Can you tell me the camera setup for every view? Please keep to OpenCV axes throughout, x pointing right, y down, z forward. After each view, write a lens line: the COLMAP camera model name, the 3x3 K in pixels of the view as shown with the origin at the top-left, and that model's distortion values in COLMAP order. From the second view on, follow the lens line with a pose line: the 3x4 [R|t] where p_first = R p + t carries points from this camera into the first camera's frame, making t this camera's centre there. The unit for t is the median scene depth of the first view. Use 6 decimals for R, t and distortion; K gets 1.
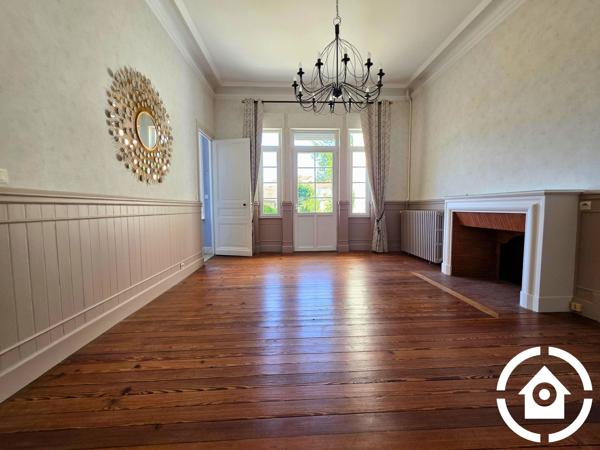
lens RADIAL K [[240.2, 0, 301.6], [0, 240.2, 223.2], [0, 0, 1]] dist [0.000695, -0.000130]
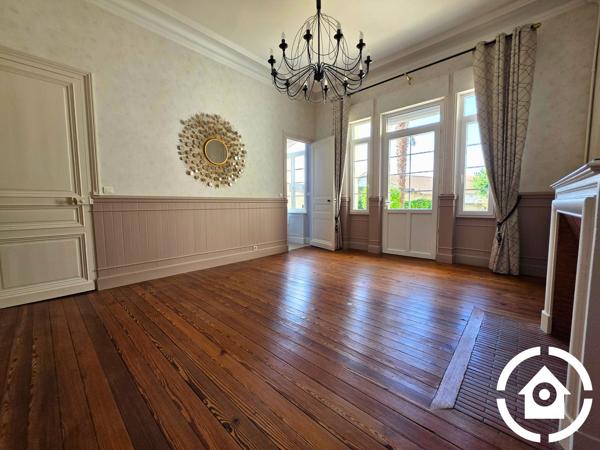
lens RADIAL K [[240.2, 0, 302.4], [0, 240.2, 224.2], [0, 0, 1]] dist [0.000695, -0.000130]
pose [[0.706904, 0.062762, -0.704519, 0.407504], [-0.044378, 0.998029, 0.044381, -0.015060], [0.705916, -0.000108, 0.708296, 0.171239]]
